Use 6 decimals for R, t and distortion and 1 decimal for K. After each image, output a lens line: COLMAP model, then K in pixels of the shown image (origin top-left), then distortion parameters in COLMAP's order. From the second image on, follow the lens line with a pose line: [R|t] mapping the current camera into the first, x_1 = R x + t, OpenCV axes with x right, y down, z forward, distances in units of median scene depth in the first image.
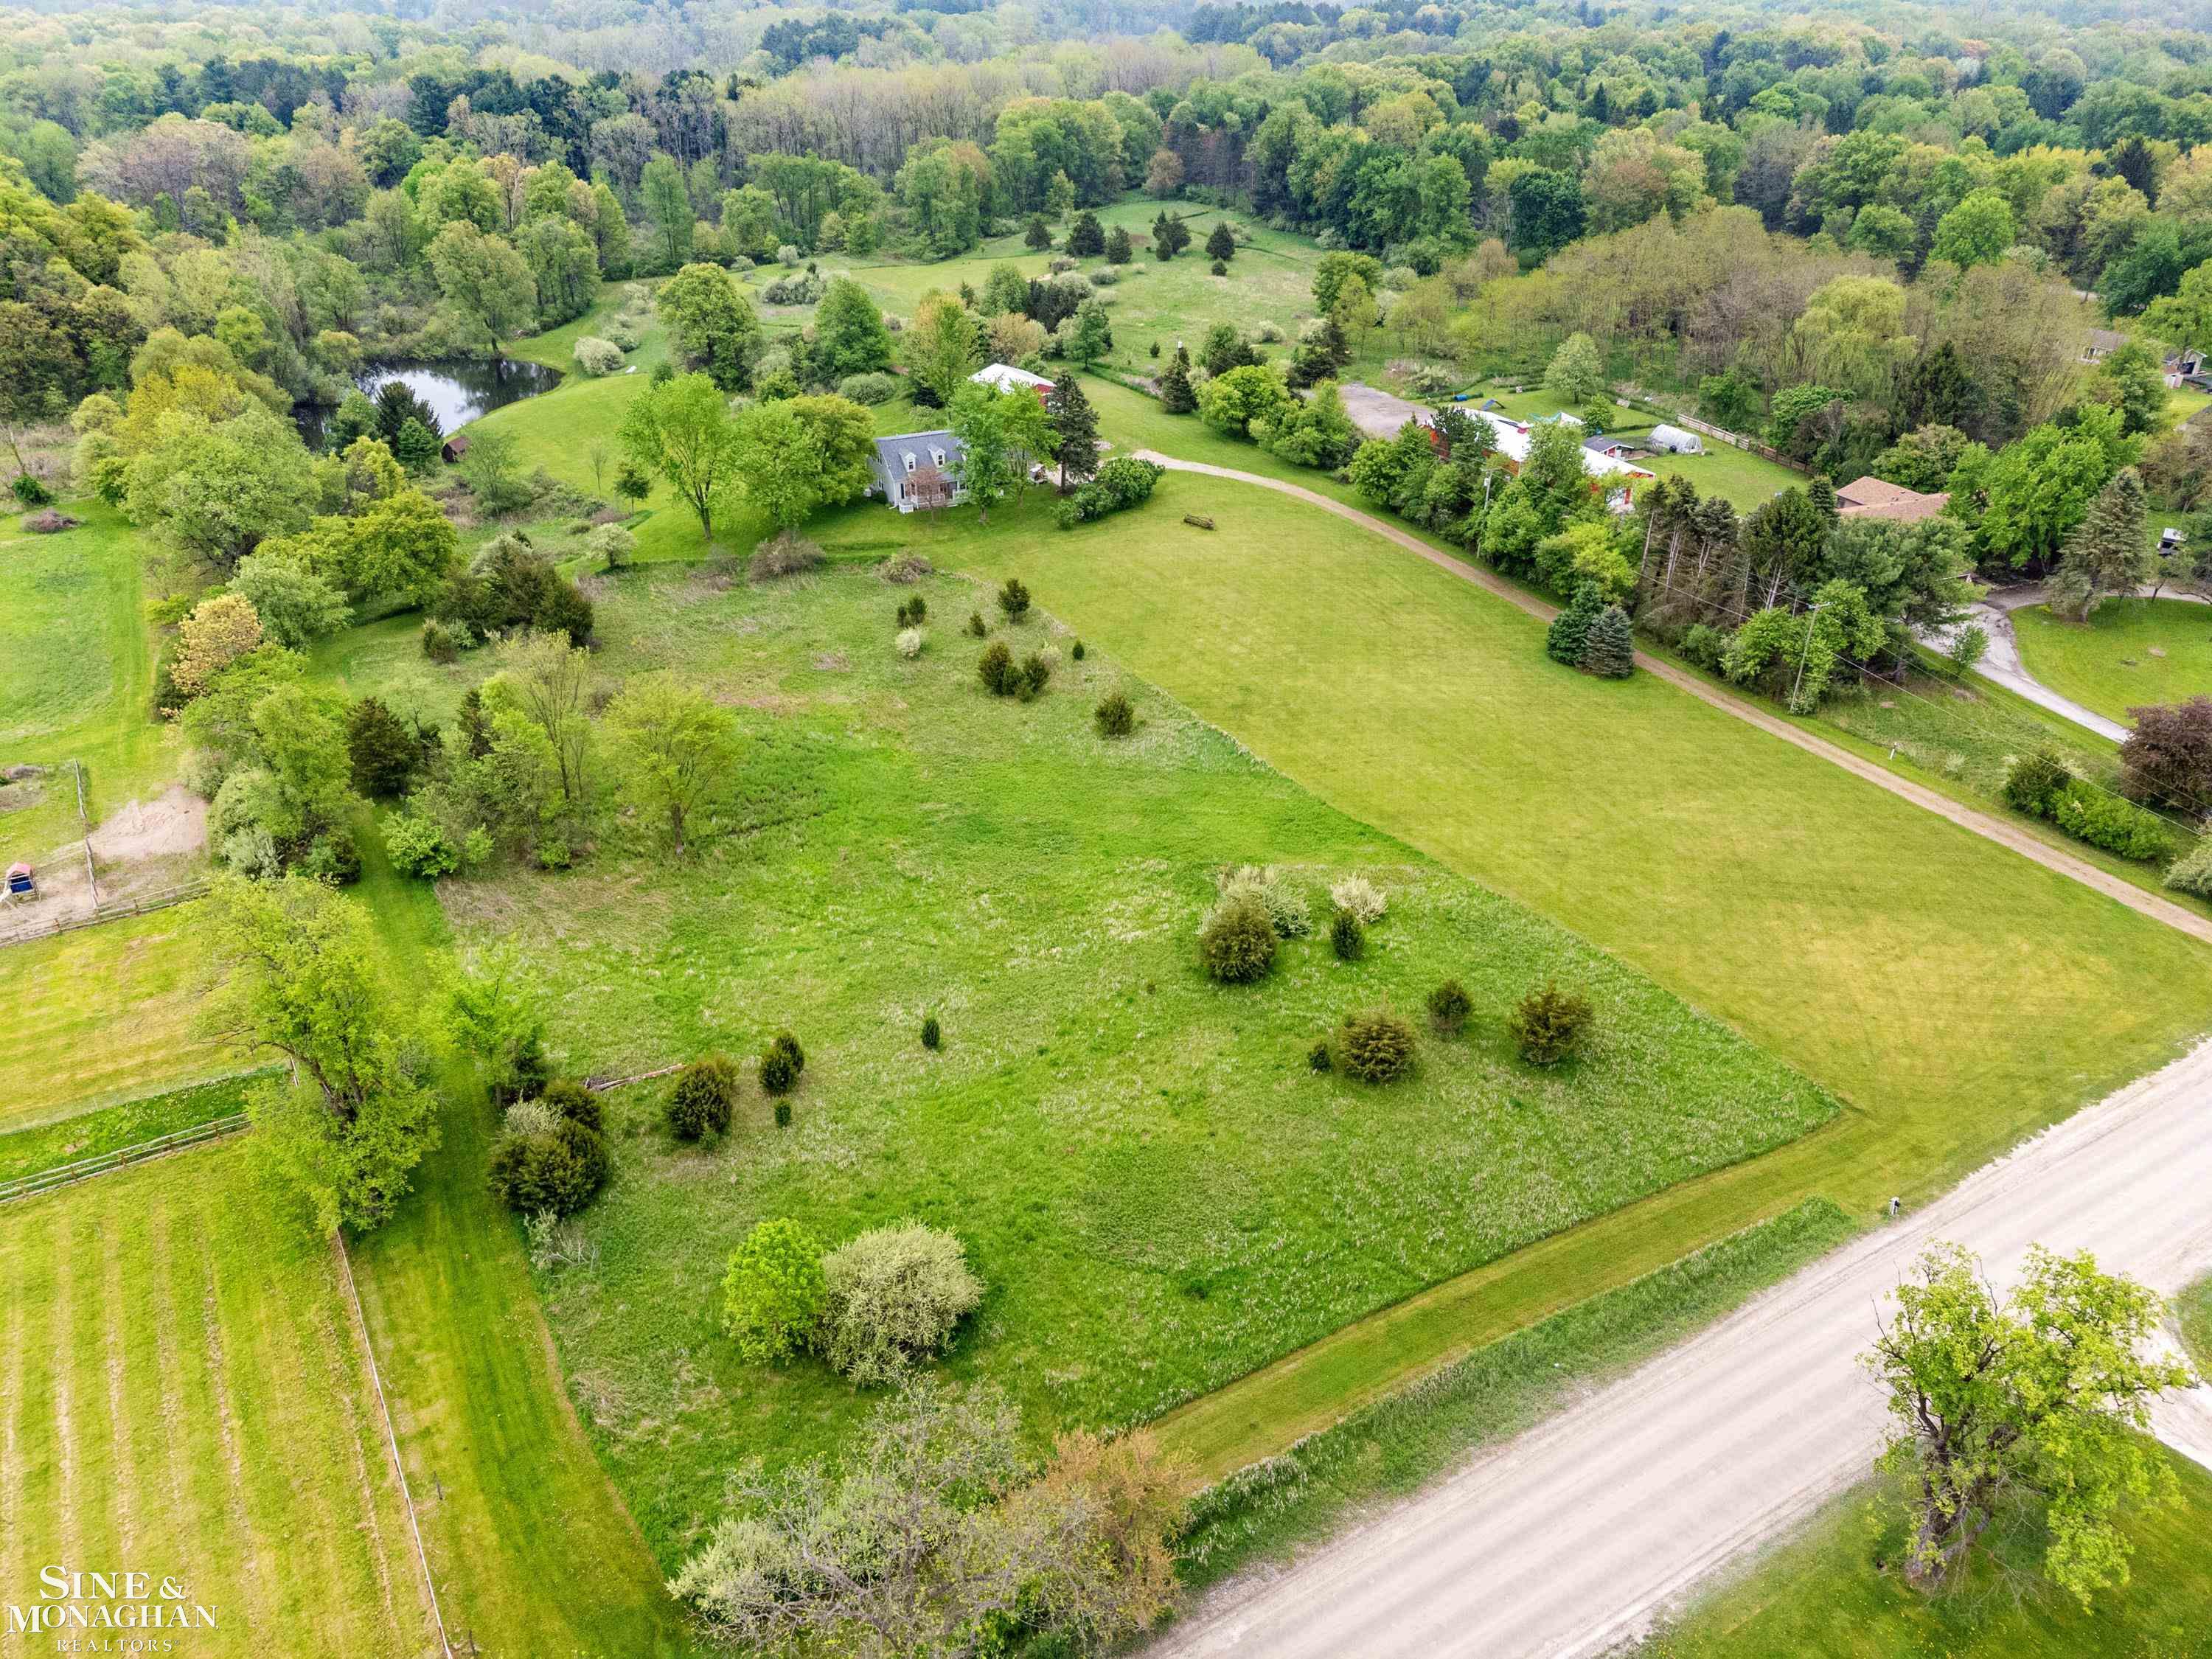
lens RADIAL K [[1630.5, 0, 1106.0], [0, 1630.5, 829.5], [0, 0, 1]] dist [0.019214, -0.002286]
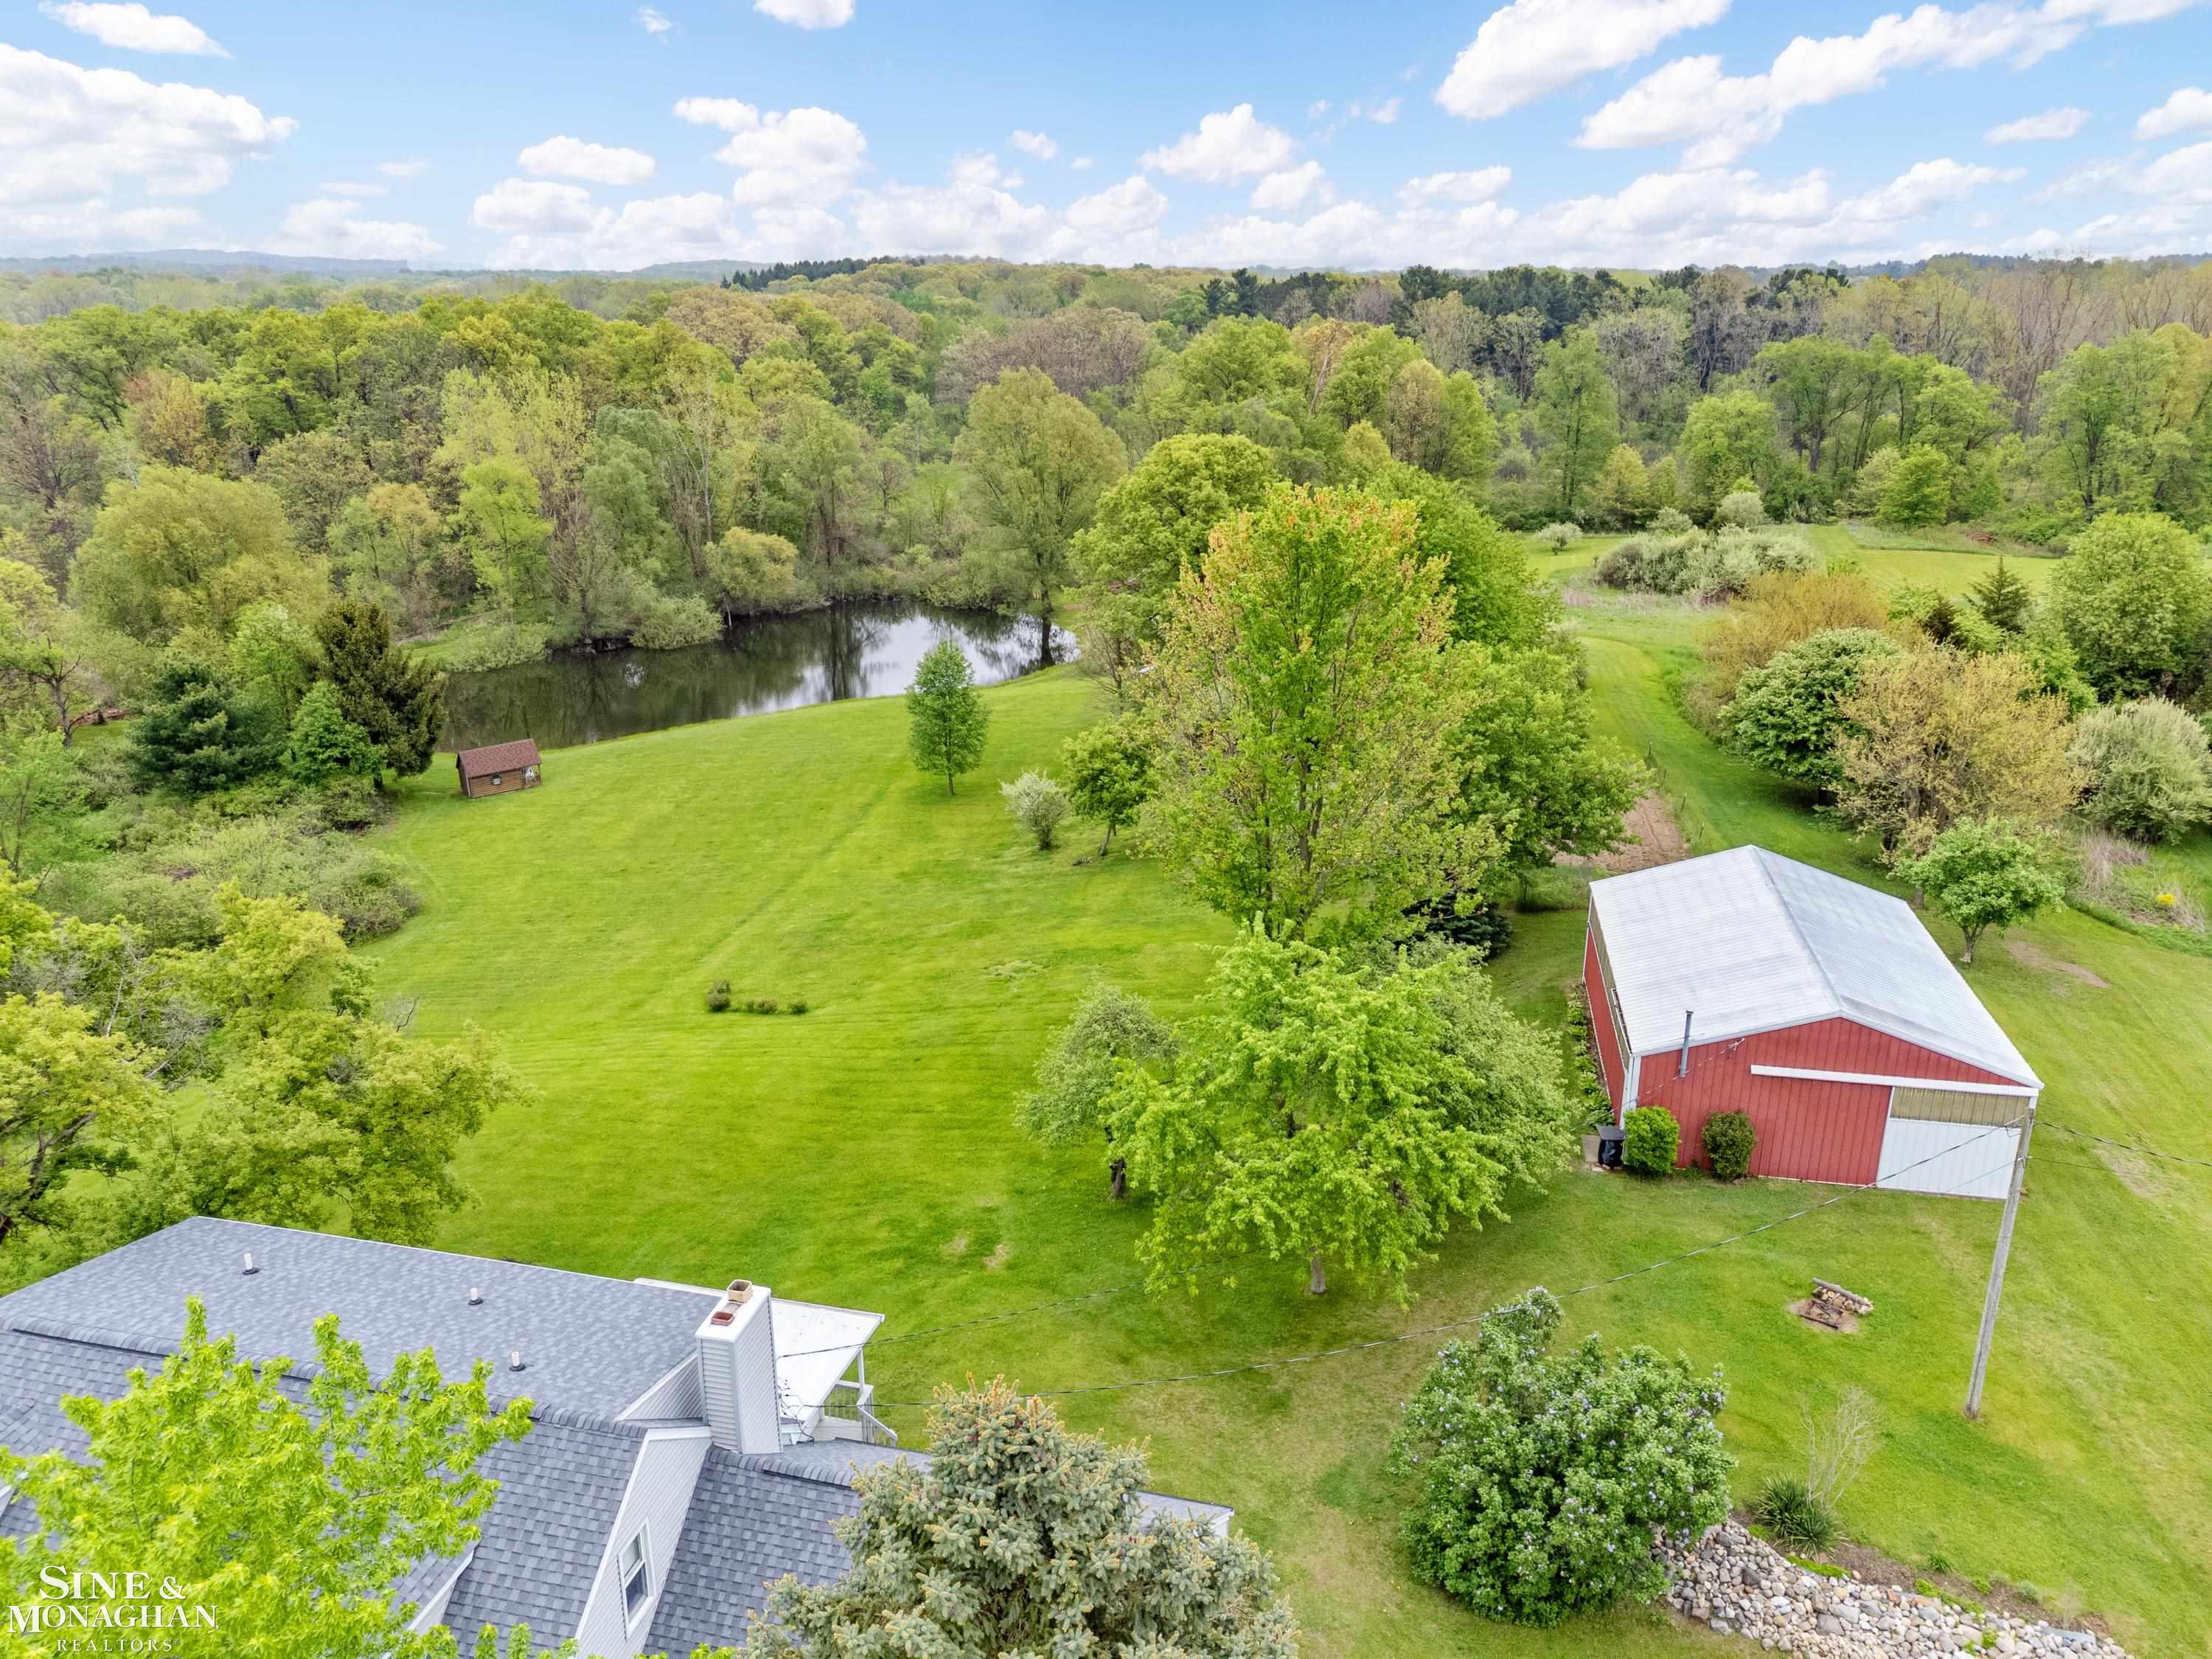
lens RADIAL K [[1680.3, 0, 1106.0], [0, 1680.3, 829.5], [0, 0, 1]] dist [0.013573, 0.003205]
pose [[0.747099, 0.202764, -0.633033, 0.016076], [-0.314615, 0.946777, -0.068048, -0.355137], [0.585543, 0.250000, 0.771128, 1.123759]]
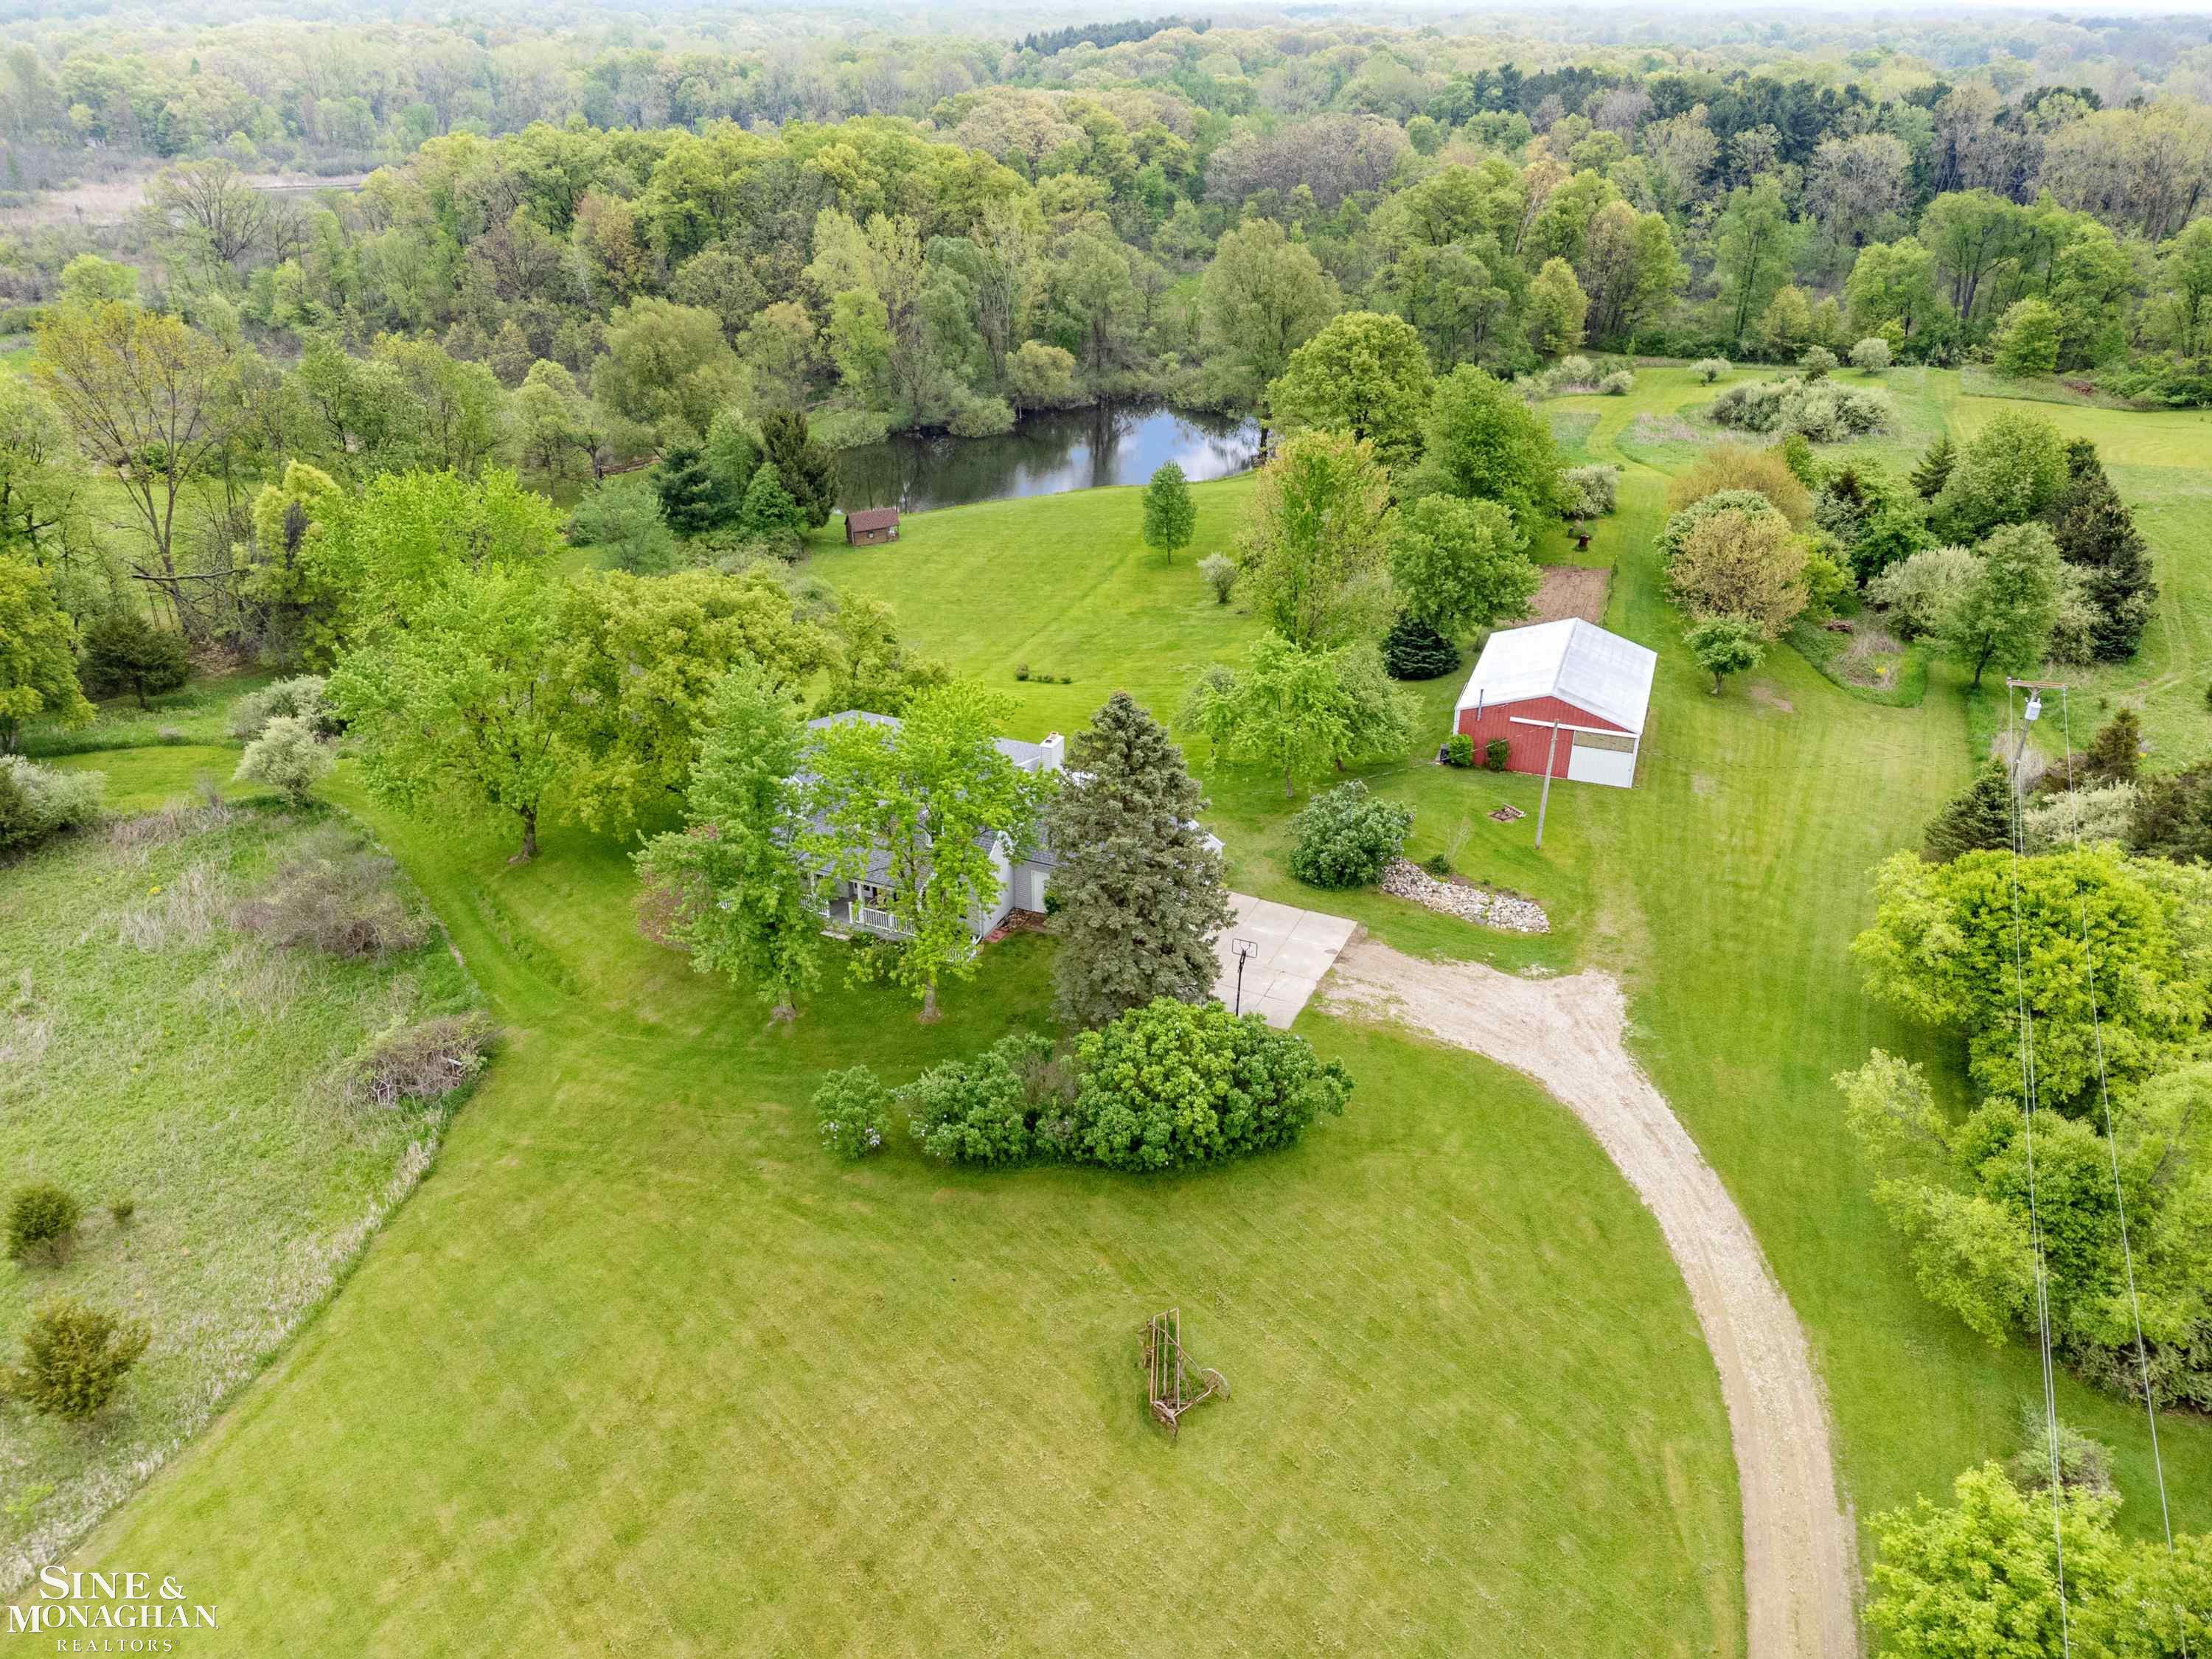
lens RADIAL K [[1680.3, 0, 1106.0], [0, 1680.3, 829.5], [0, 0, 1]] dist [0.013573, 0.003205]
pose [[0.630716, 0.346062, -0.694578, 0.247616], [-0.379783, 0.918196, 0.112611, -0.347479], [0.676729, 0.192763, 0.710549, 0.914181]]
